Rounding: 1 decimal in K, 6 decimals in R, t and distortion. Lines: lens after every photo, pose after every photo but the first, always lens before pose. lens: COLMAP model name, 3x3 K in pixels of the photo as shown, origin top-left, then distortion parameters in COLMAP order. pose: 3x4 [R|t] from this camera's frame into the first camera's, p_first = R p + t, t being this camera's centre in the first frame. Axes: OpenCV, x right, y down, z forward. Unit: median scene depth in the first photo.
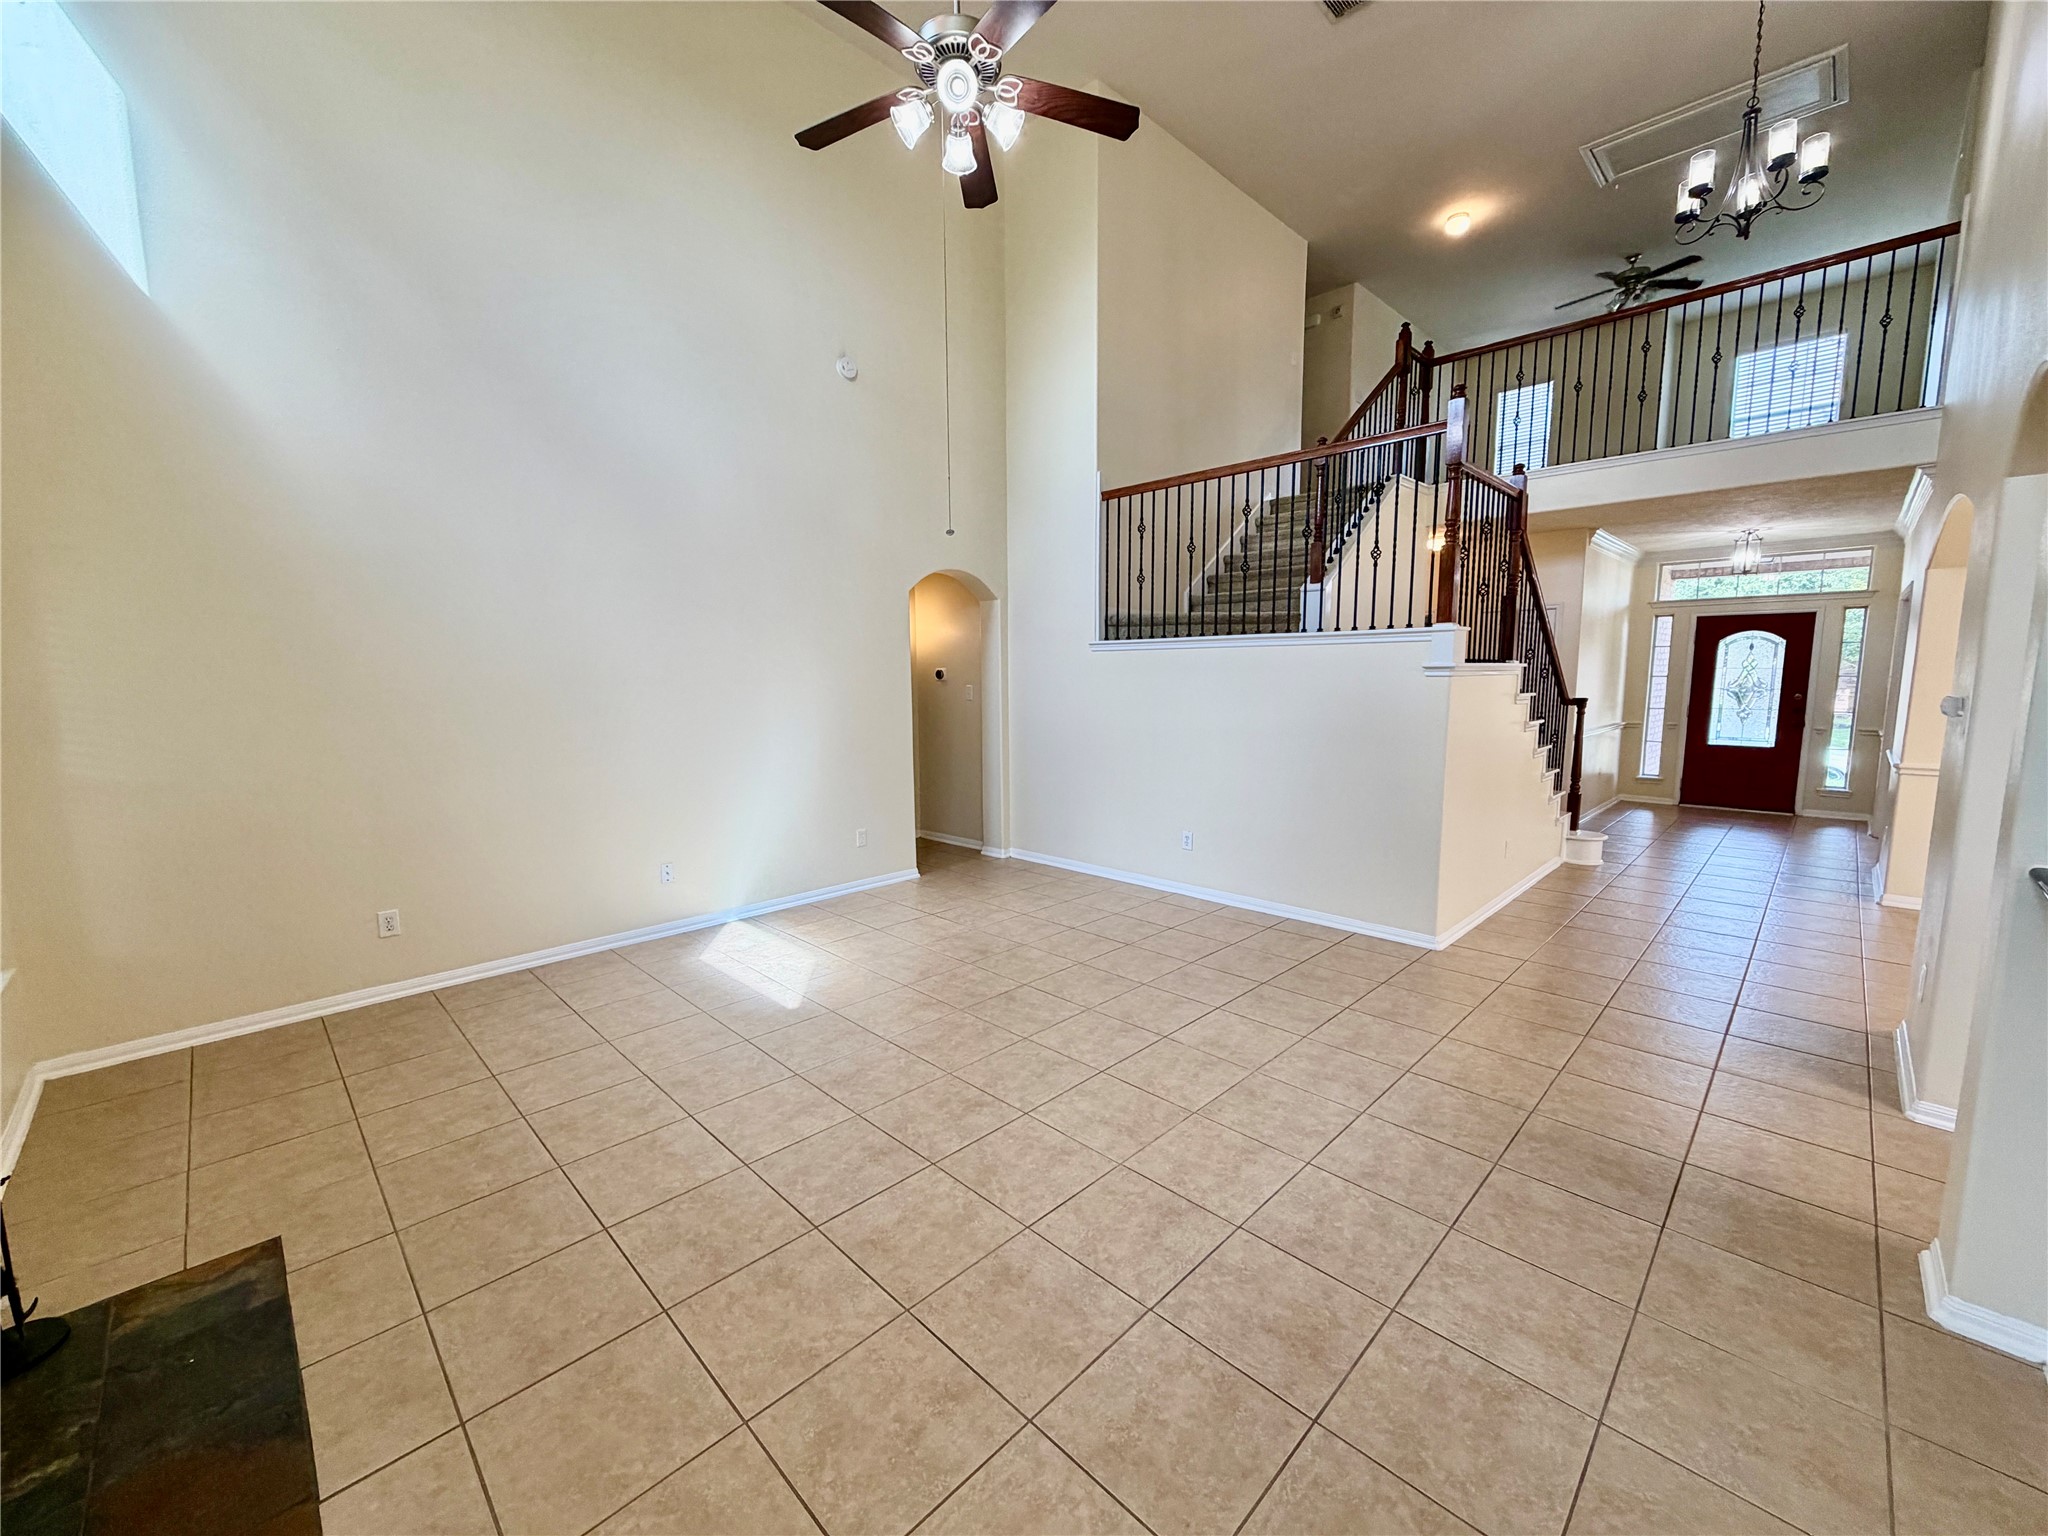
lens RADIAL K [[812.7, 0, 1019.3], [0, 812.7, 772.7], [0, 0, 1]] dist [-0.002086, -0.000454]
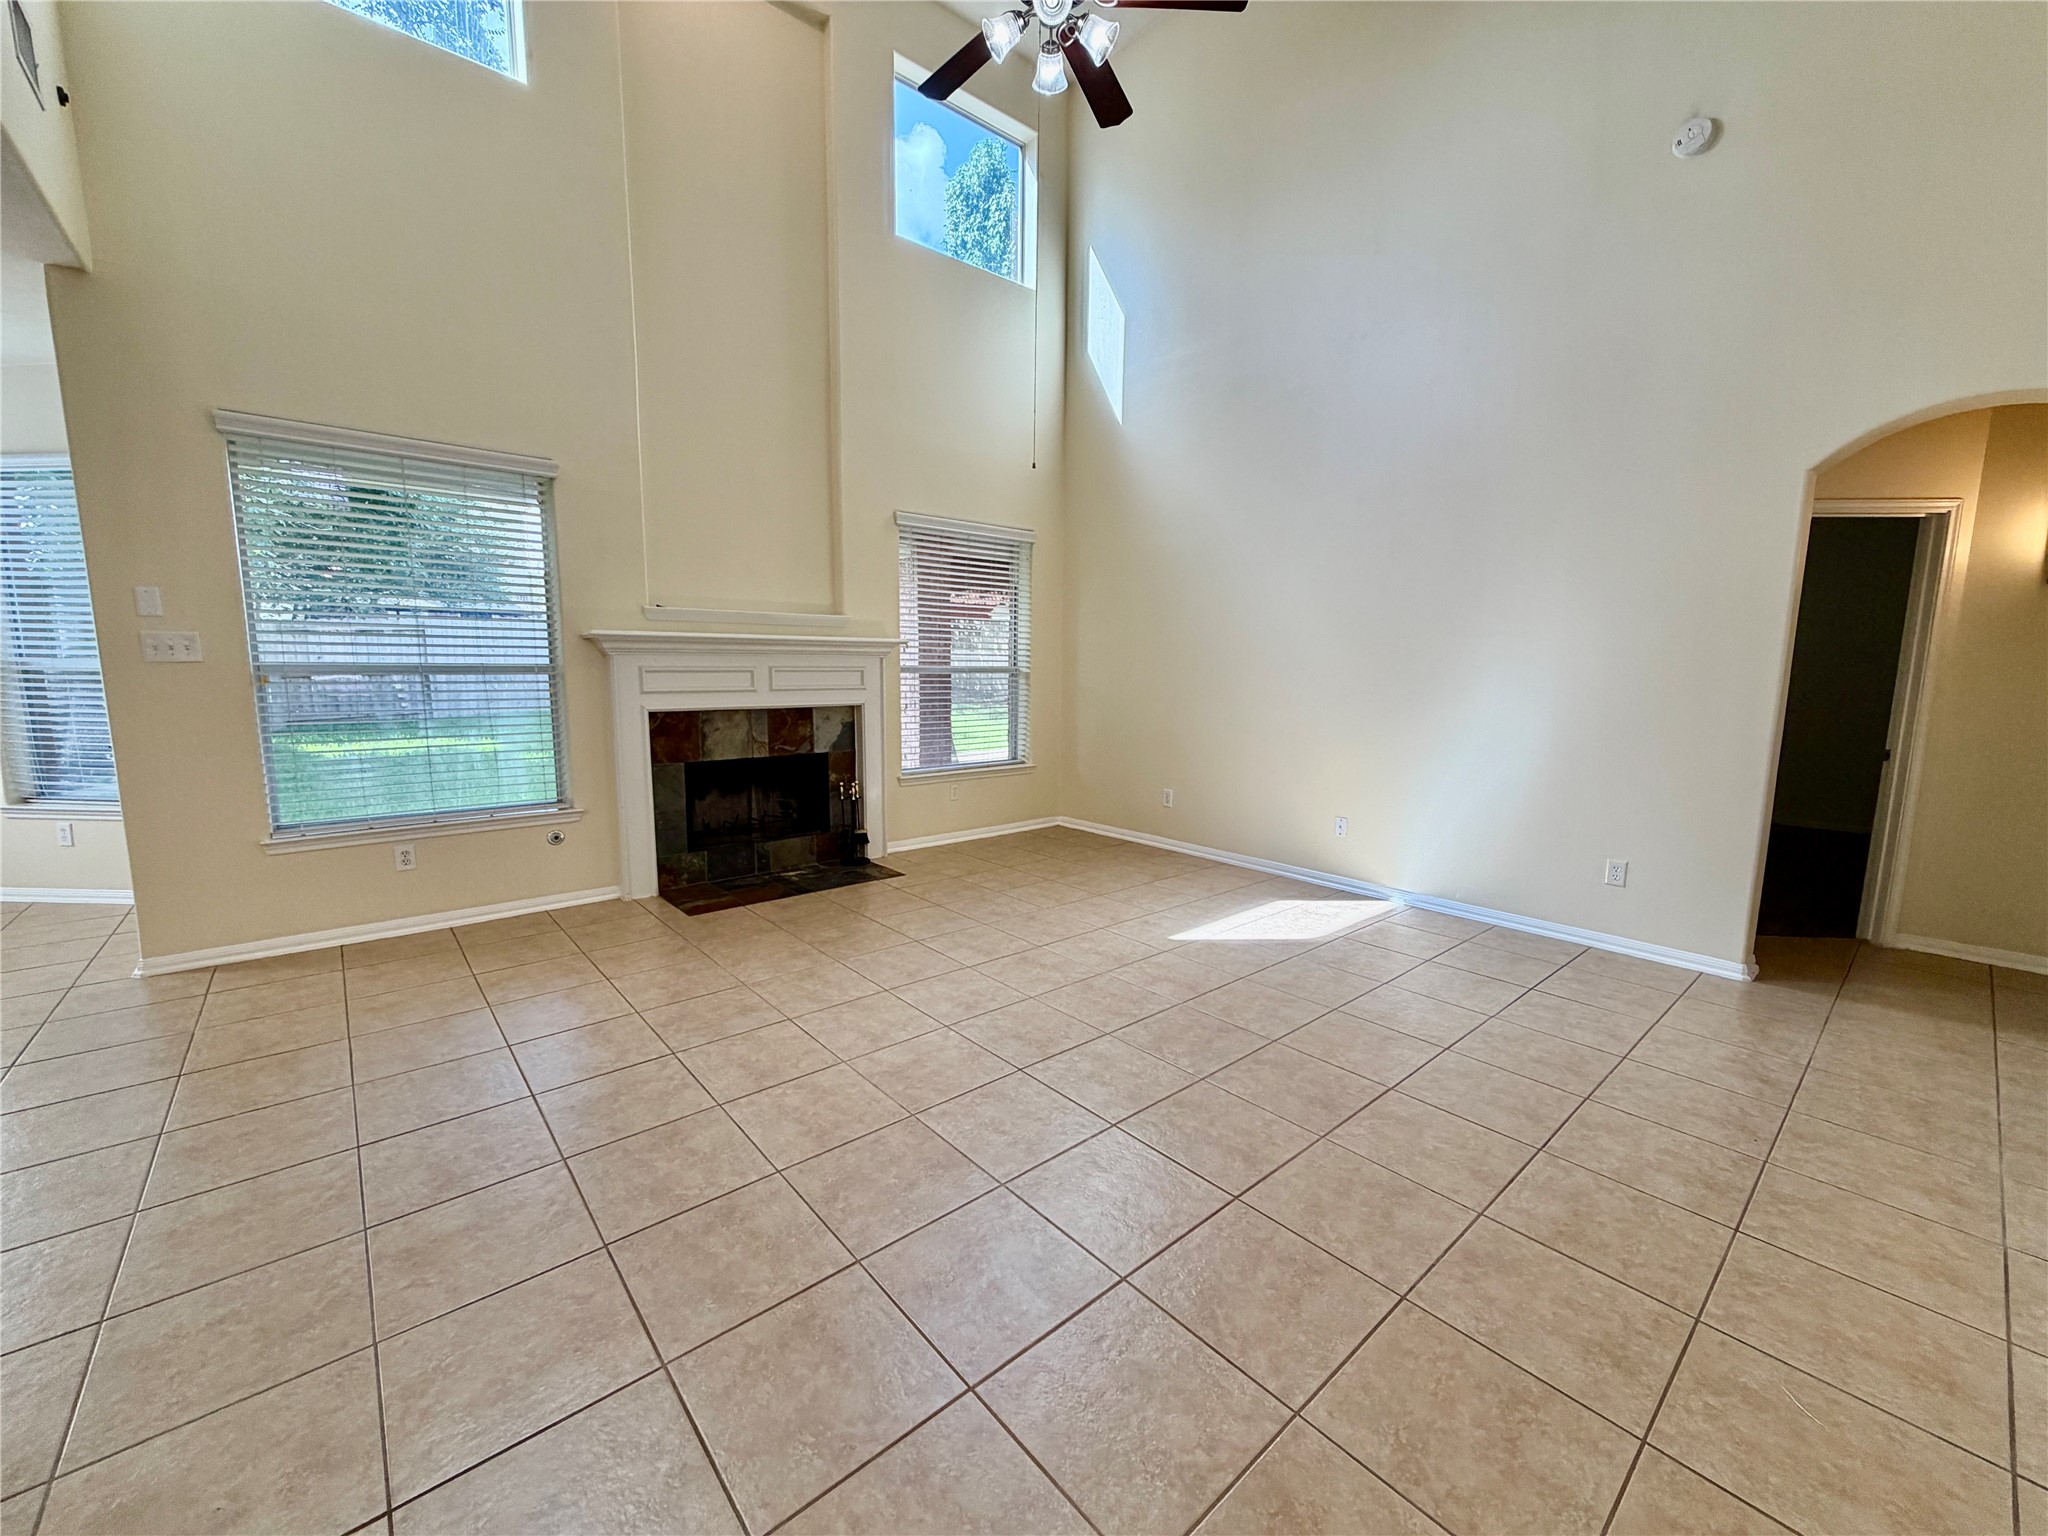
lens RADIAL K [[812.7, 0, 1020.1], [0, 812.7, 776.6], [0, 0, 1]] dist [-0.002086, -0.000454]
pose [[-0.075782, 0.147537, -0.986149, 0.798433], [-0.134772, 0.978402, 0.156735, -0.057548], [0.987974, 0.144783, -0.054261, 0.894607]]
